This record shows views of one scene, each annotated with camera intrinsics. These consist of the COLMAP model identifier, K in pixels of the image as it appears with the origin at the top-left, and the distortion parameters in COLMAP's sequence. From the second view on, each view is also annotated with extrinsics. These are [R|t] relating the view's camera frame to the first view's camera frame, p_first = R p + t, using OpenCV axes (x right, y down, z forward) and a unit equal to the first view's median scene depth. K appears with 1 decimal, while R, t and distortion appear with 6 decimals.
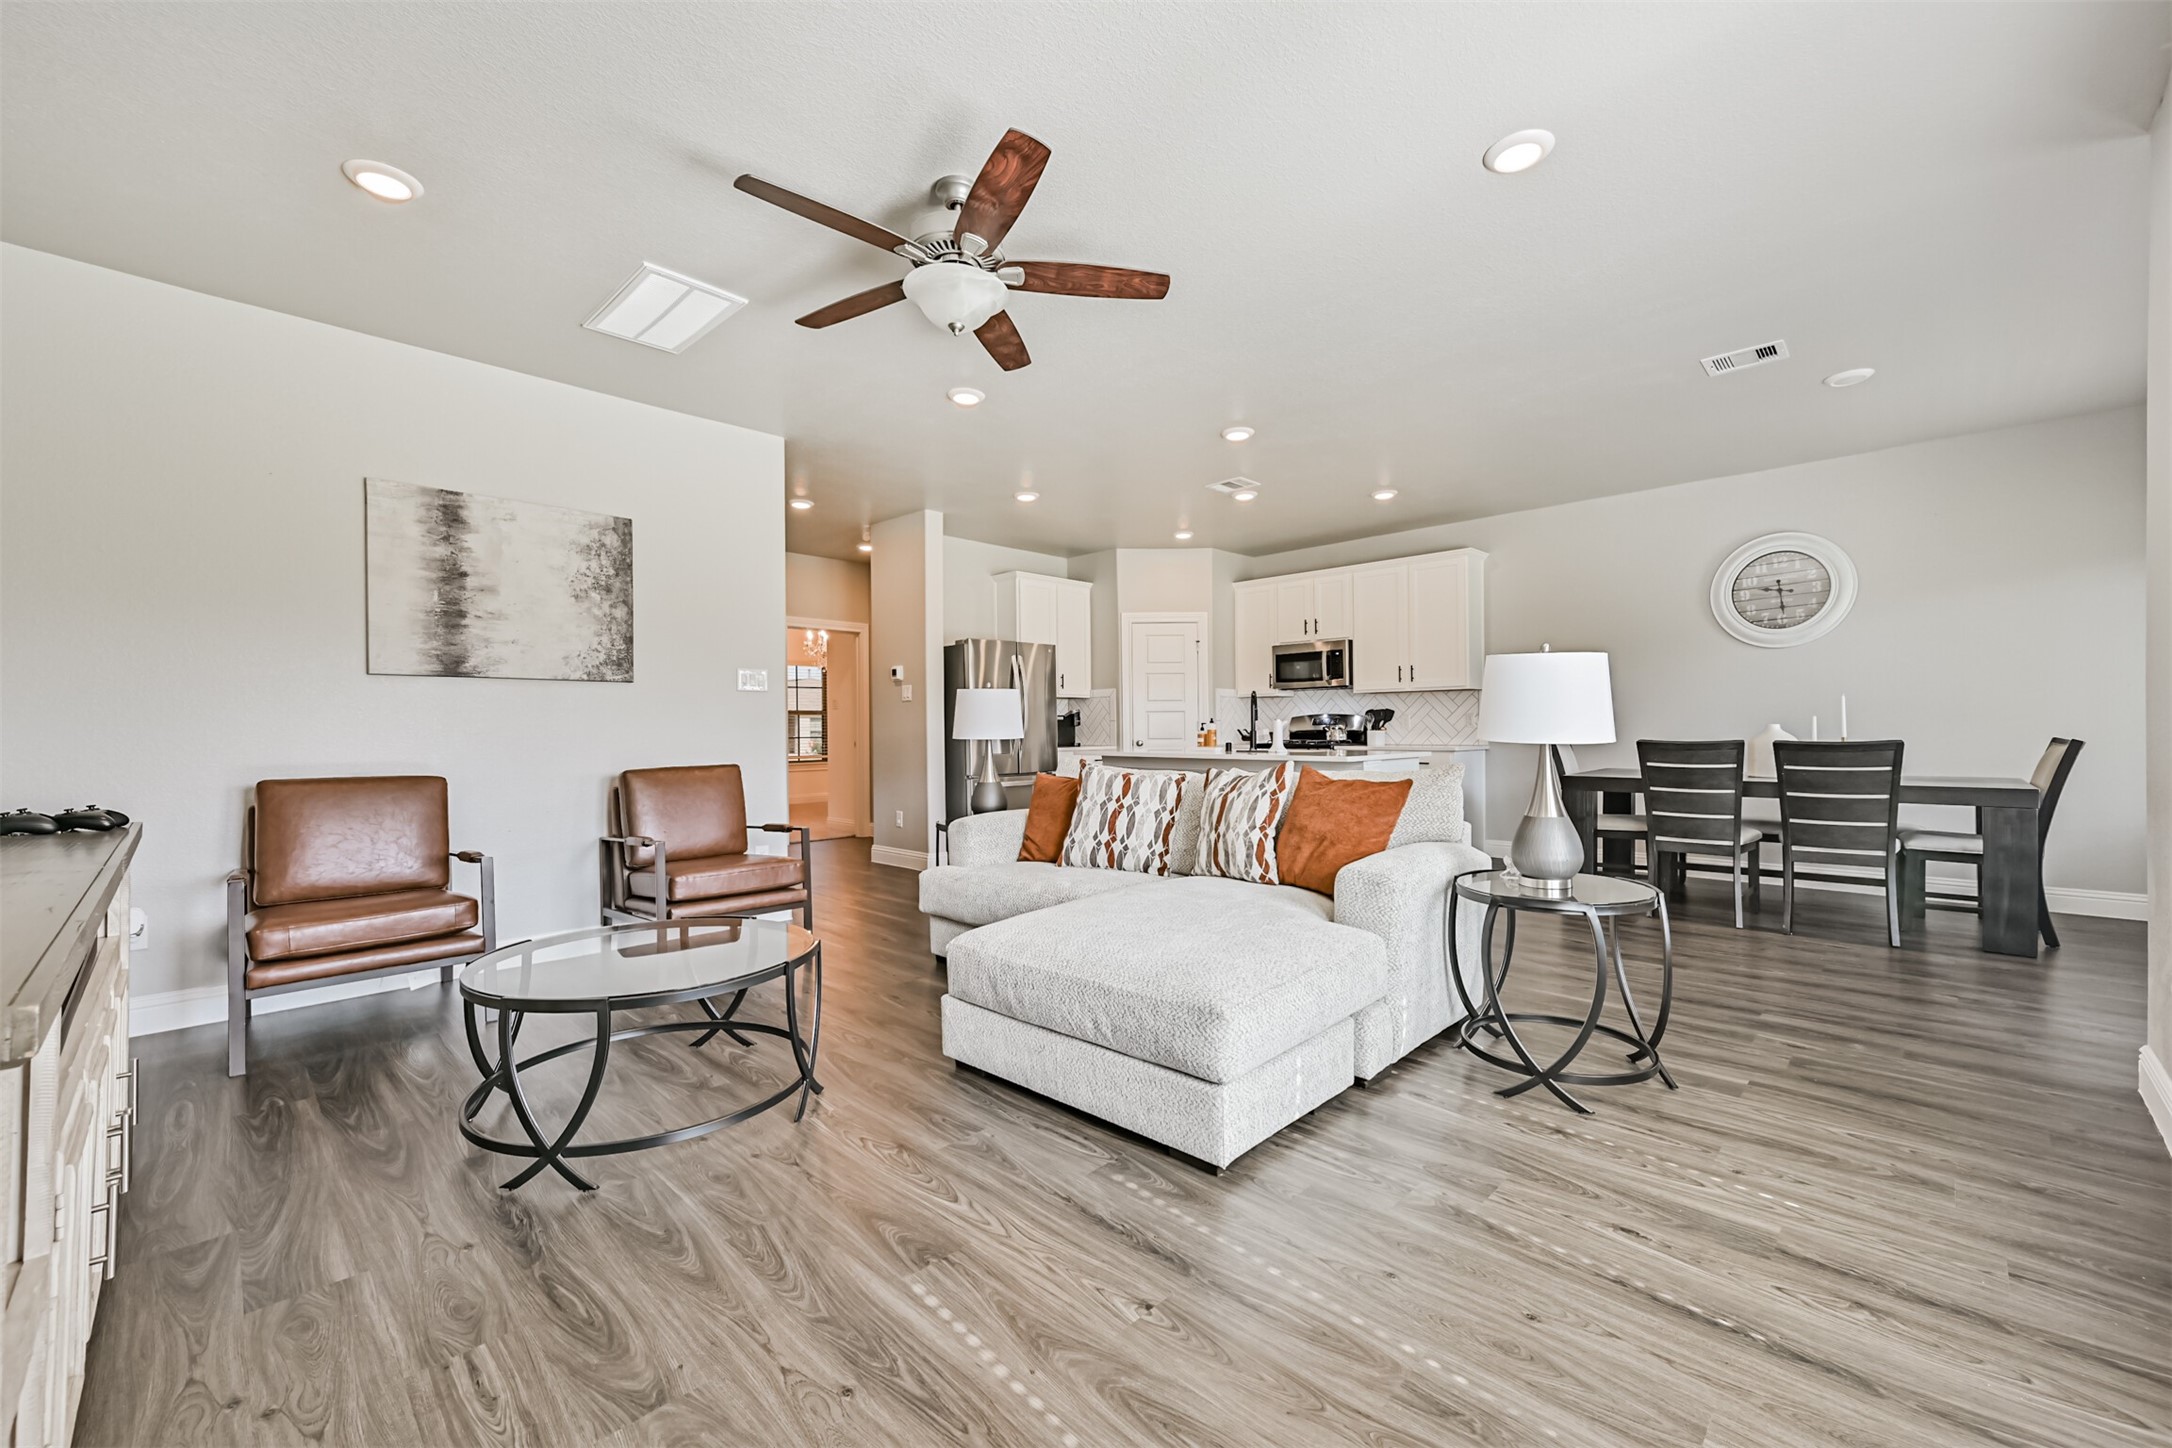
lens RADIAL K [[856.9, 0, 1090.5], [0, 856.9, 728.4], [0, 0, 1]] dist [-0.000026, -0.000066]
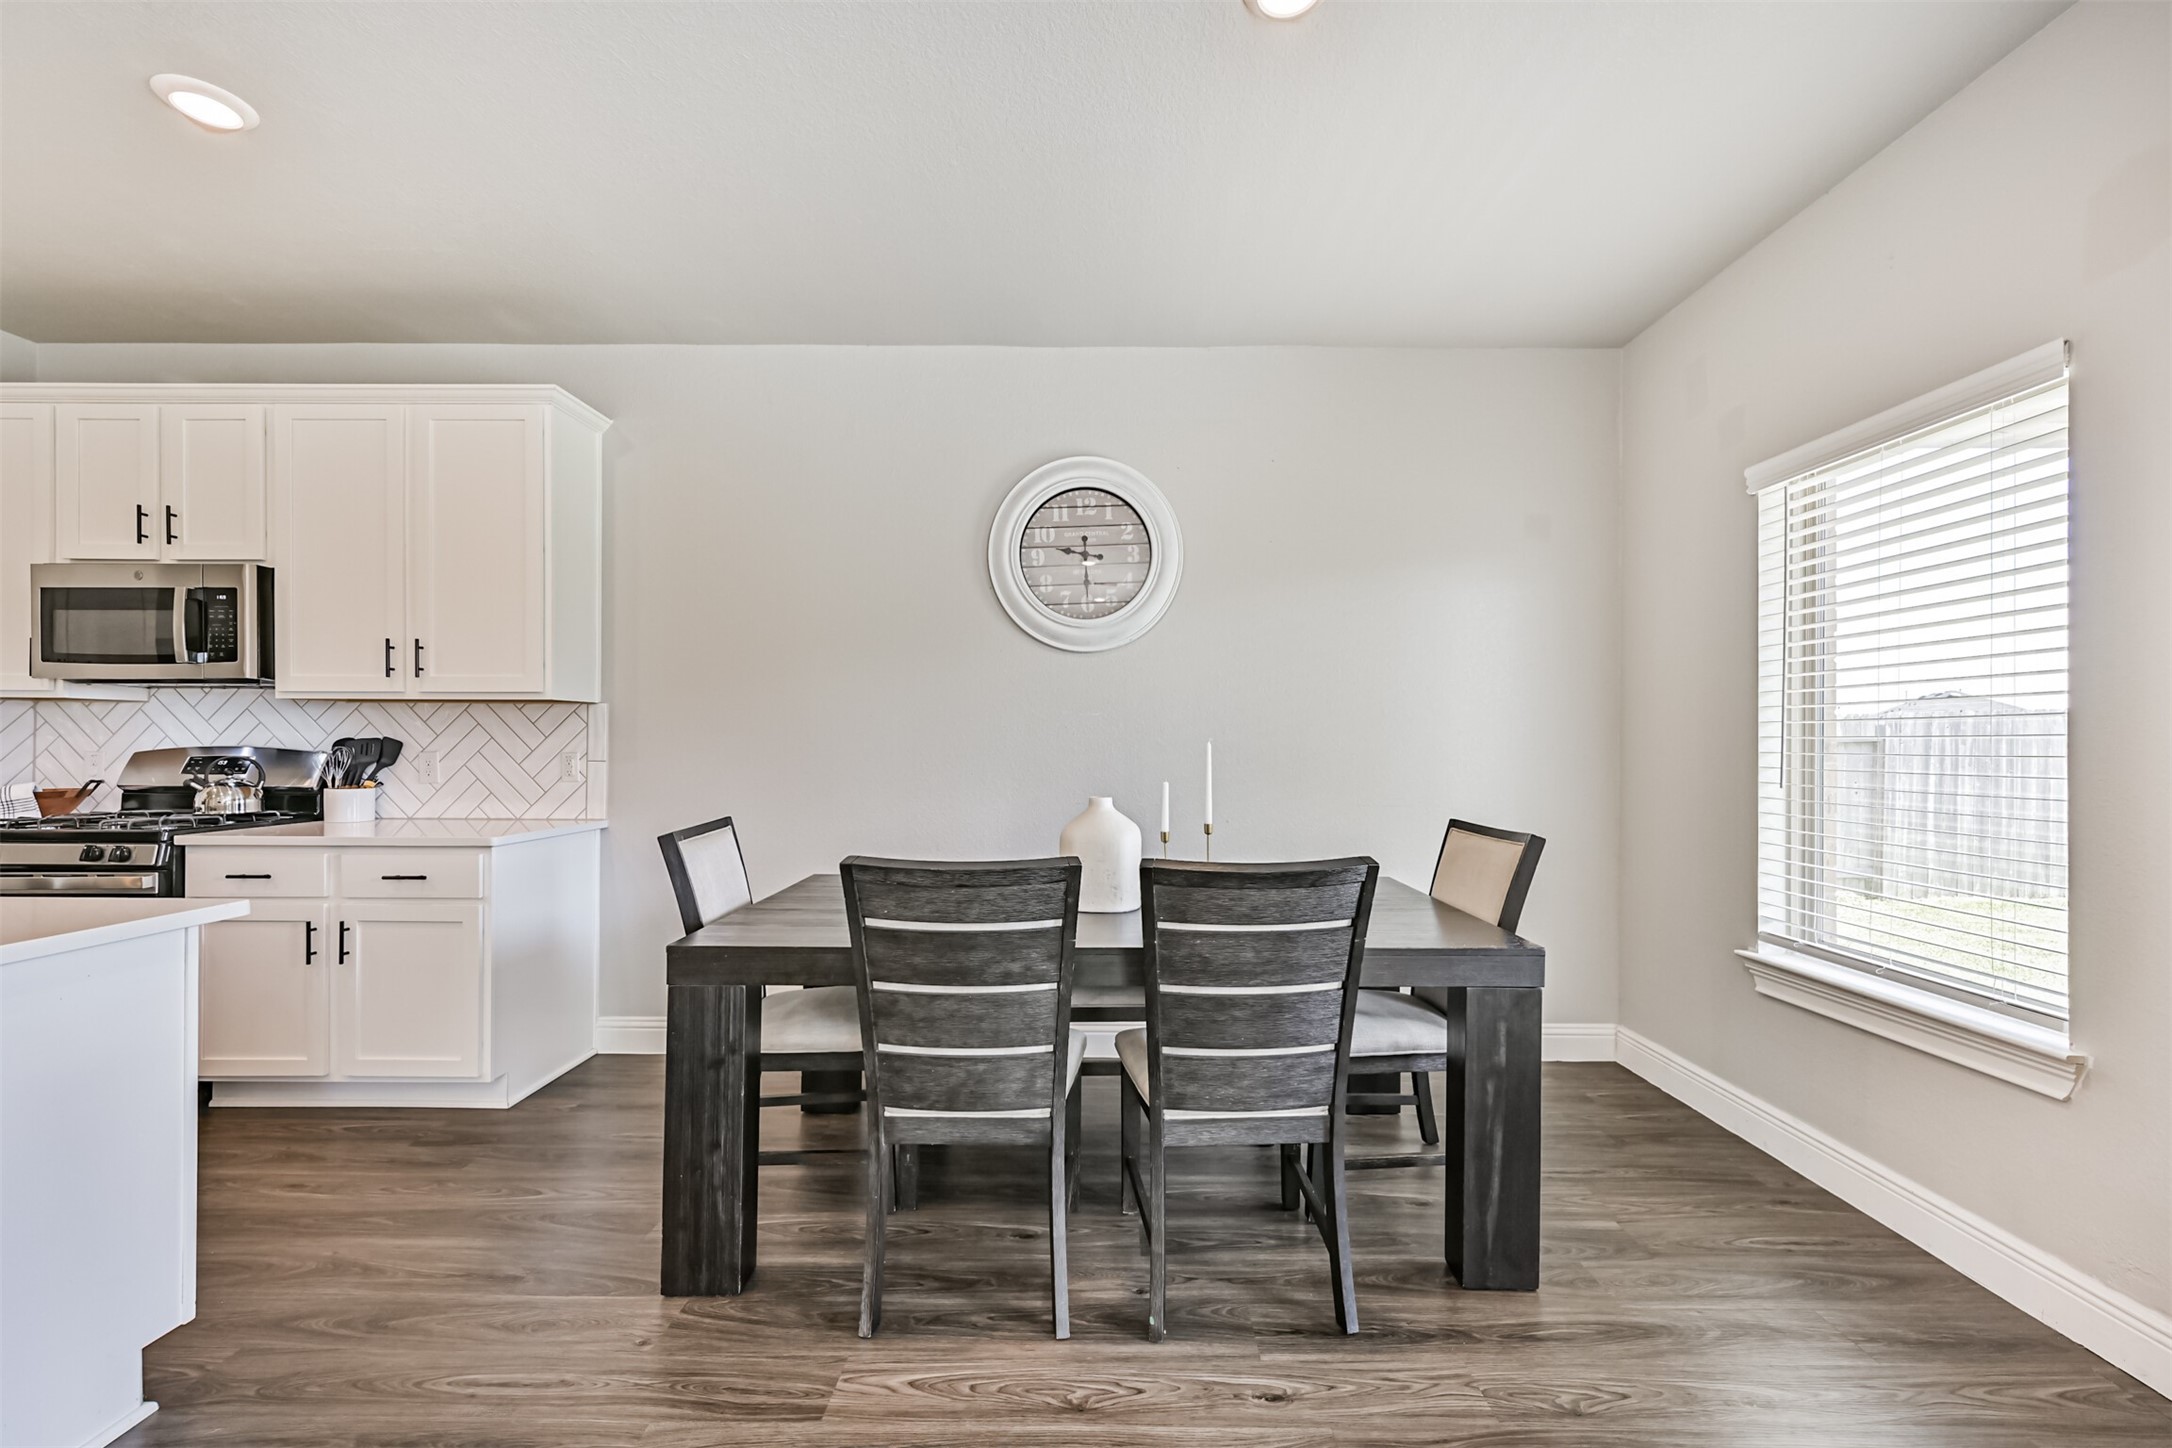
lens RADIAL K [[891.6, 0, 1088.0], [0, 891.6, 737.7], [0, 0, 1]] dist [0.003264, 0.000098]
pose [[0.719072, 0.014065, 0.694793, 0.296204], [-0.009831, 0.999901, -0.010067, -0.022682], [-0.694866, 0.000408, 0.719139, 0.432655]]
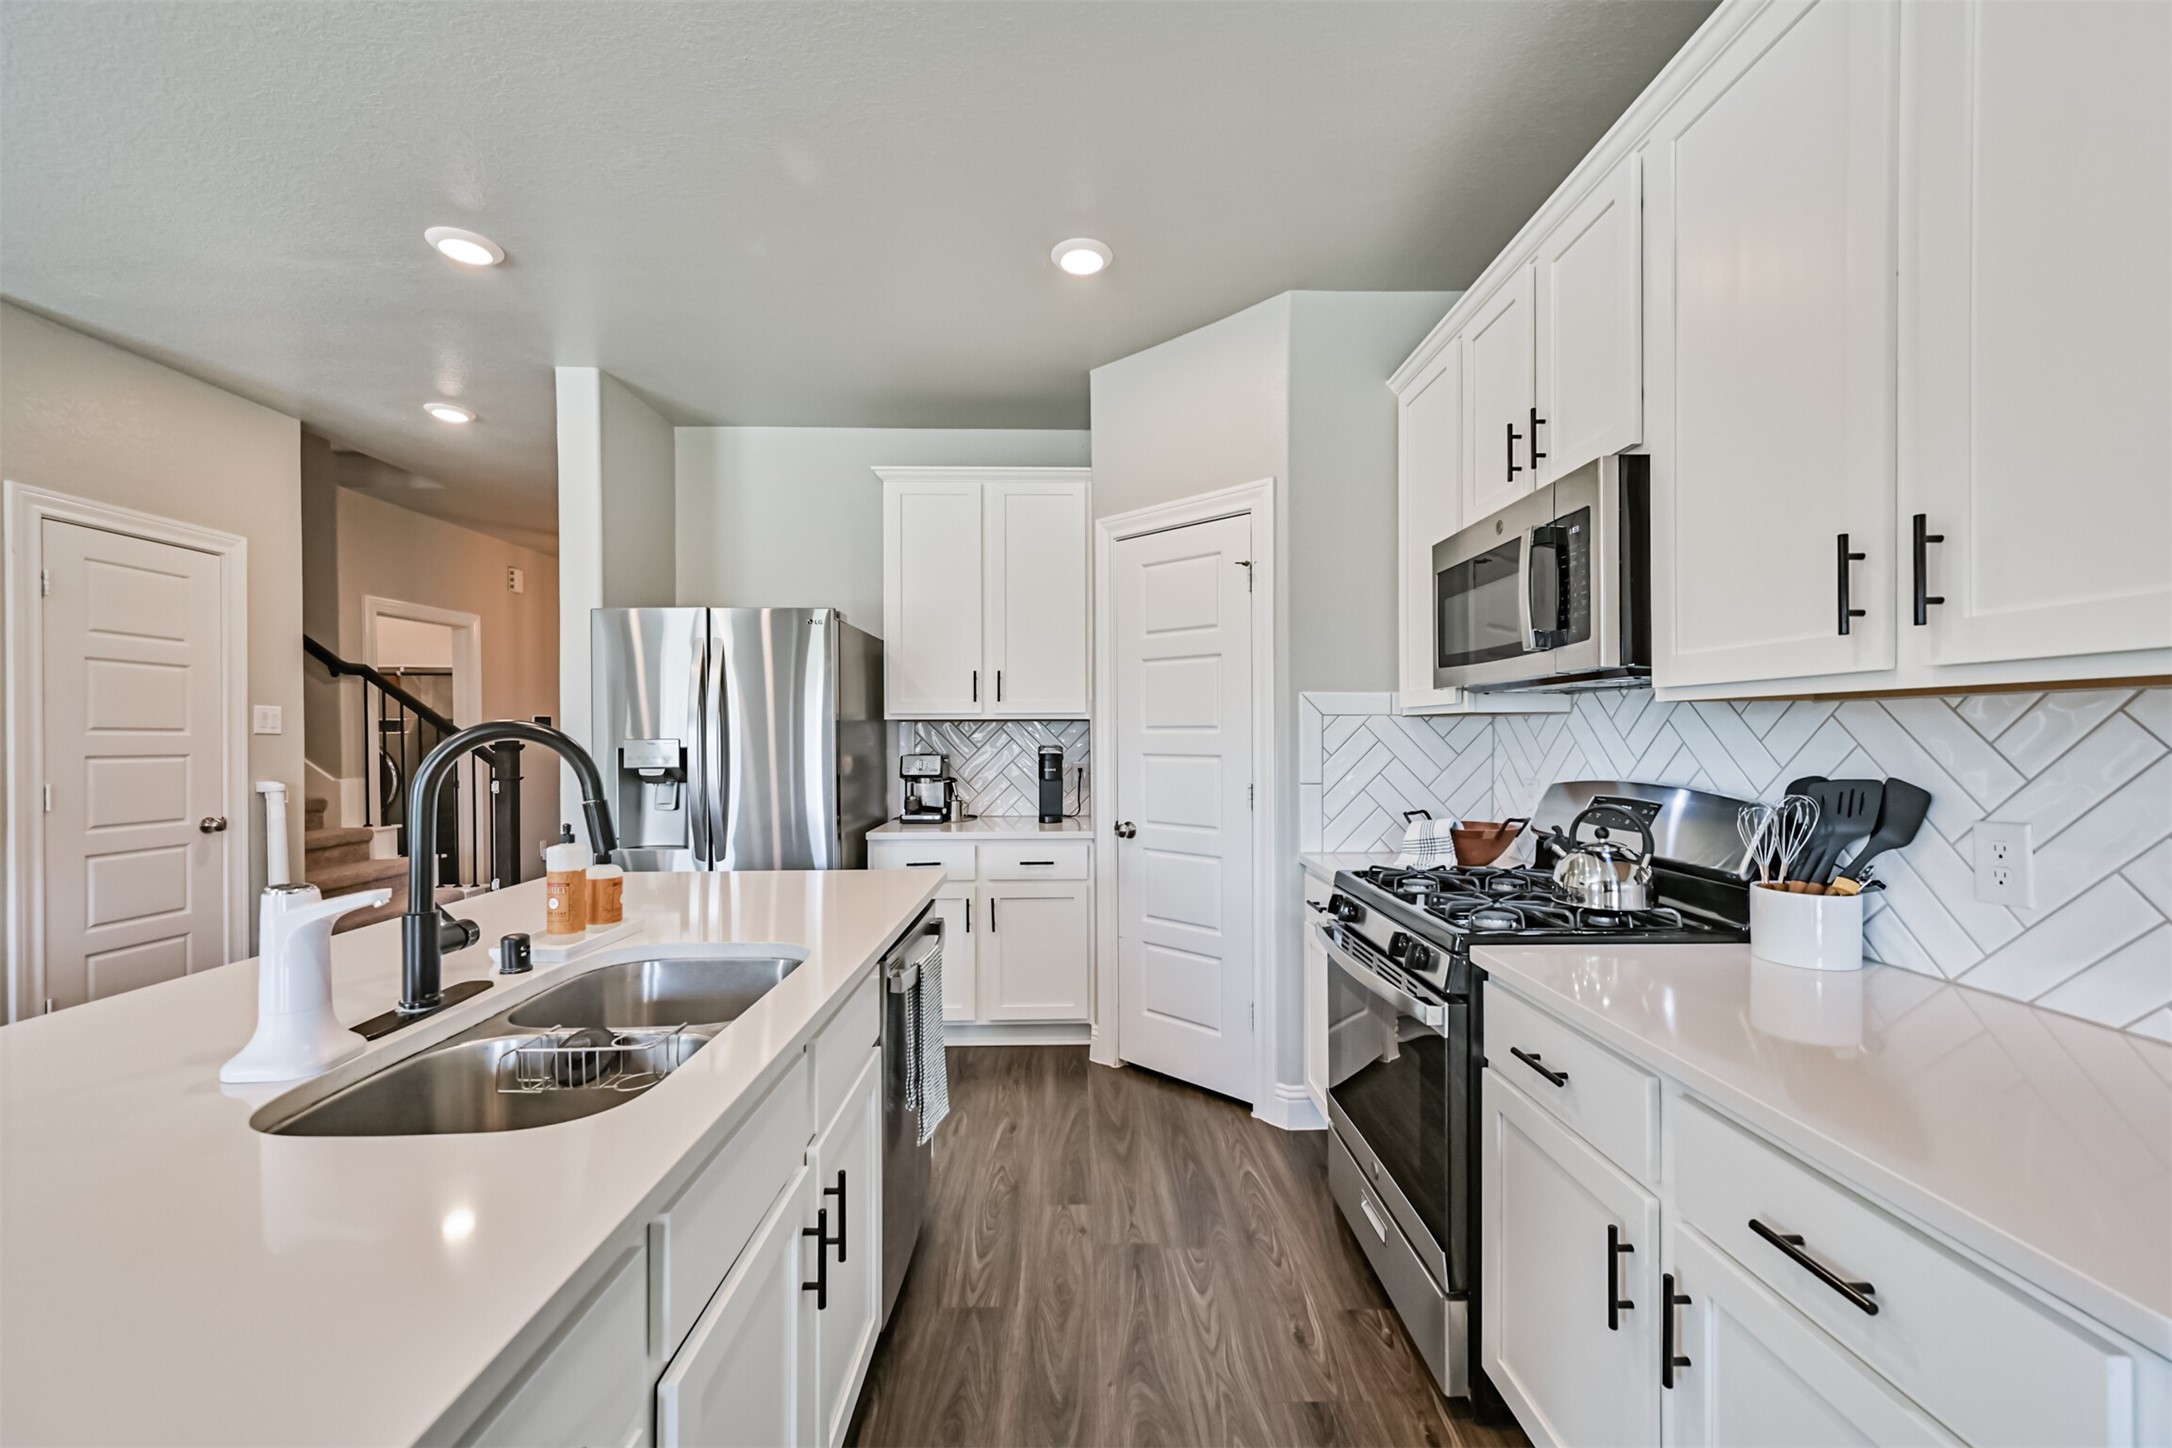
lens RADIAL K [[856.9, 0, 1088.4], [0, 856.9, 741.6], [0, 0, 1]] dist [-0.000026, -0.000066]
pose [[0.715421, 0.013440, -0.698565, 0.363232], [-0.003814, 0.999875, 0.015330, -0.034937], [0.698683, -0.008303, 0.715383, 0.764814]]
